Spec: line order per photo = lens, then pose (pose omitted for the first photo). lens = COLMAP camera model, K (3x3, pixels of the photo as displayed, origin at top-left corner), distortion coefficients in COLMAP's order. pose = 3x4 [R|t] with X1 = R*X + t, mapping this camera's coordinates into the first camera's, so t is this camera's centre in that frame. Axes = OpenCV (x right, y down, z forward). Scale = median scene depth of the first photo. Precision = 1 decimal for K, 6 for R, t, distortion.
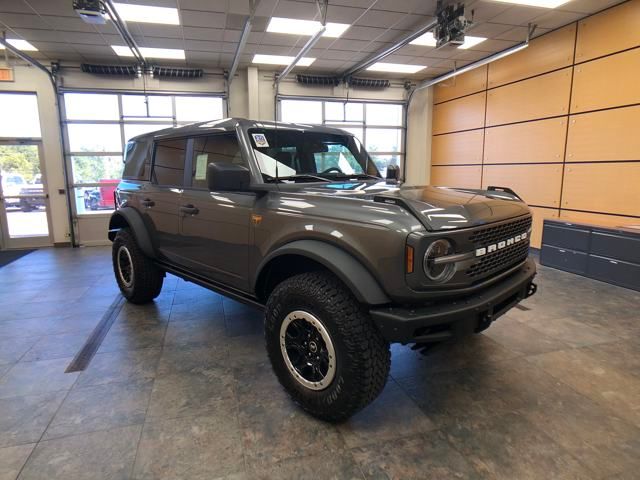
lens RADIAL K [[390.4, 0, 319.7], [0, 390.4, 235.3], [0, 0, 1]] dist [-0.030194, 0.020486]
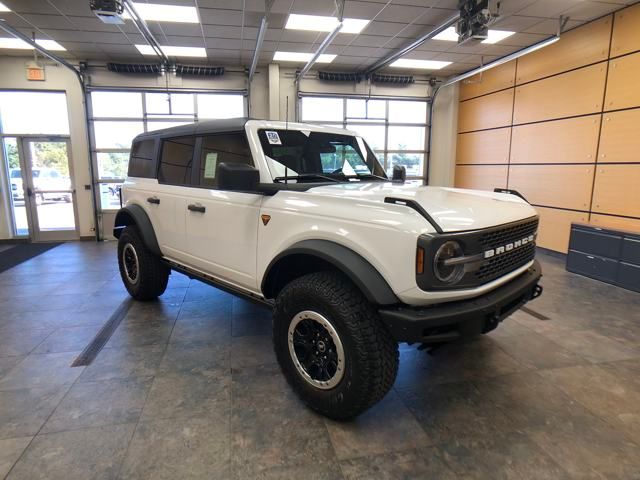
lens RADIAL K [[392.1, 0, 319.1], [0, 392.1, 235.5], [0, 0, 1]] dist [-0.034687, 0.023114]
pose [[0.997373, 0.020995, -0.069332, 0.025287], [-0.020471, 0.999756, 0.008263, -0.005741], [0.069489, -0.006822, 0.997559, 0.009790]]
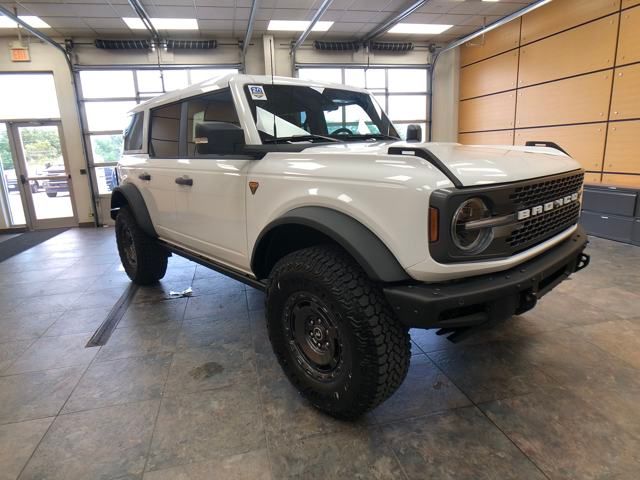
lens RADIAL K [[392.1, 0, 319.1], [0, 392.1, 235.5], [0, 0, 1]] dist [-0.034687, 0.023114]
pose [[0.997947, -0.020812, -0.060573, 0.000495], [0.024106, 0.998241, 0.054170, 0.013482], [0.059339, -0.055519, 0.996693, 0.027657]]
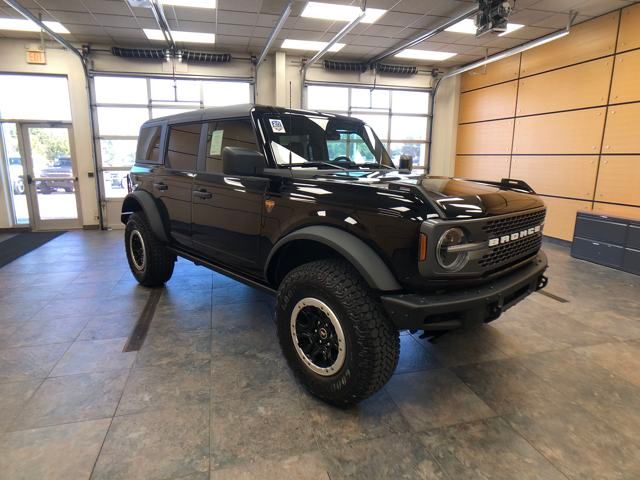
lens RADIAL K [[390.4, 0, 319.7], [0, 390.4, 235.3], [0, 0, 1]] dist [-0.030194, 0.020486]
pose [[0.999580, 0.020609, -0.020372, -0.050352], [-0.019934, 0.999265, 0.032758, 0.000076], [0.021032, -0.032338, 0.999256, -0.004564]]
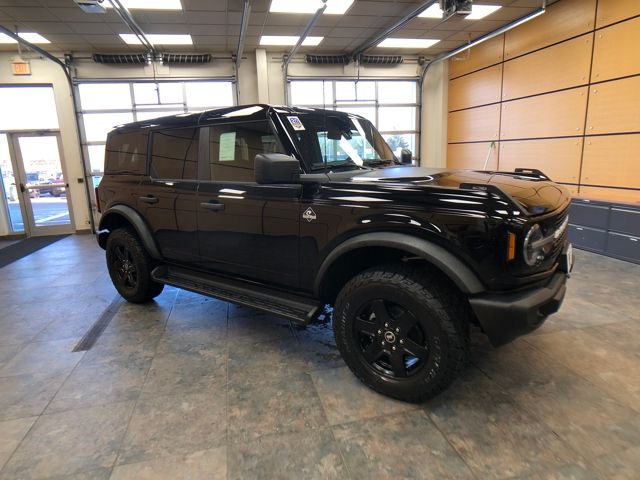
lens RADIAL K [[392.1, 0, 319.1], [0, 392.1, 235.5], [0, 0, 1]] dist [-0.034687, 0.023114]
pose [[0.997751, -0.017149, -0.064798, 0.036638], [0.019868, 0.998939, 0.041551, 0.003105], [0.064017, -0.042745, 0.997033, 0.001313]]
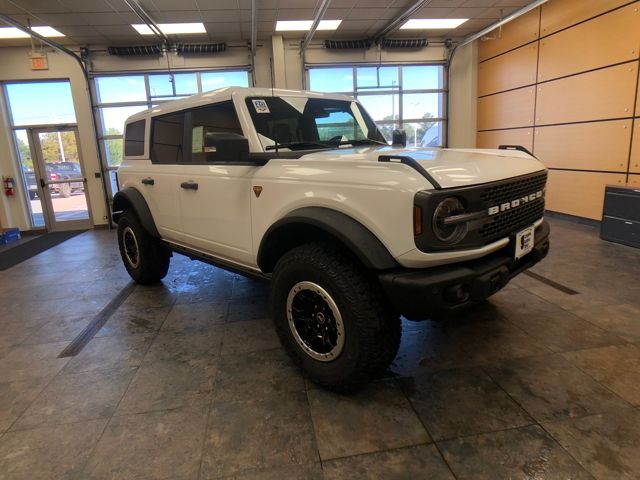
lens RADIAL K [[394.4, 0, 318.7], [0, 394.4, 230.1], [0, 0, 1]] dist [-0.035190, 0.023763]
pose [[0.990224, -0.018059, -0.138310, 0.060095], [0.024383, 0.998726, 0.044171, 0.001444], [0.137336, -0.047111, 0.989404, 0.052563]]
